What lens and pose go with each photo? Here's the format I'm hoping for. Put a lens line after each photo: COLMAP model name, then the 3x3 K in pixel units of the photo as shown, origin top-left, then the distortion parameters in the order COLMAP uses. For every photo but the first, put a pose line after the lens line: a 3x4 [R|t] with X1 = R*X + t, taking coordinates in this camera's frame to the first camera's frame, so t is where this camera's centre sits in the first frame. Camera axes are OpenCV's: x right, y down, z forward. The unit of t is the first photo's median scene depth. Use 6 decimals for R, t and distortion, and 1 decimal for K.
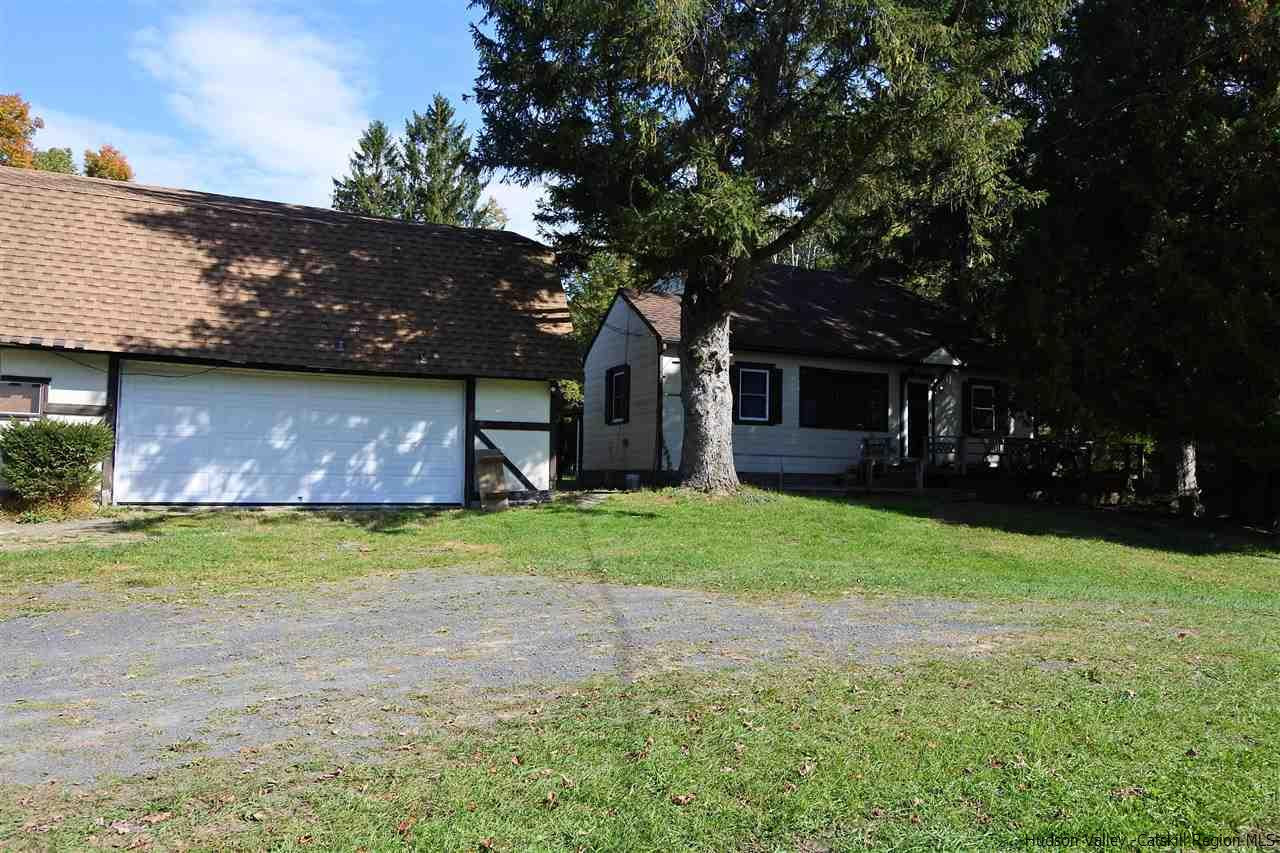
lens RADIAL K [[886.5, 0, 640.0], [0, 886.5, 426.5], [0, 0, 1]] dist [-0.002783, -0.000198]
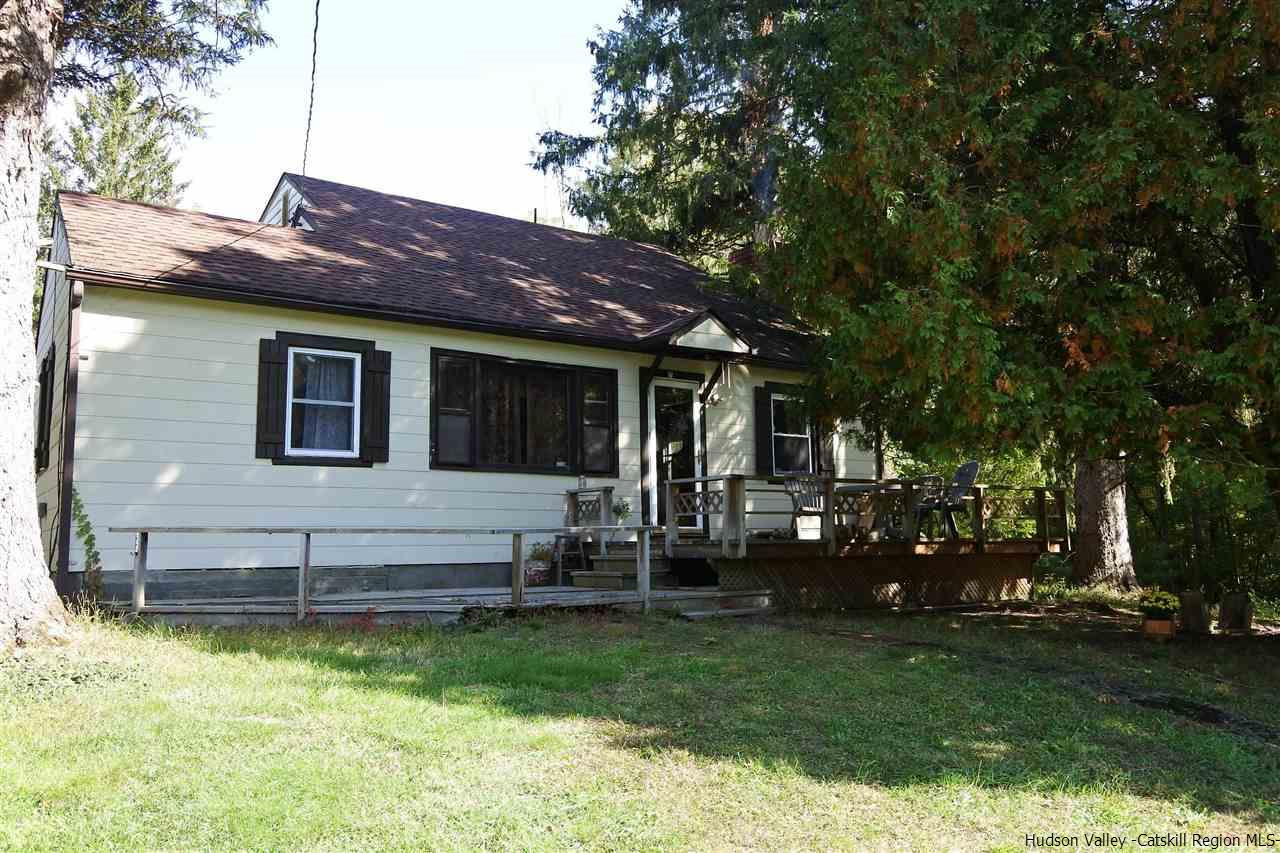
lens RADIAL K [[957.7, 0, 640.0], [0, 957.7, 426.5], [0, 0, 1]] dist [0.001027, -0.003591]
pose [[0.983995, -0.011467, 0.177829, 0.195030], [0.025285, 0.996815, -0.075633, 0.019281], [-0.176395, 0.078919, 0.981151, 0.444950]]
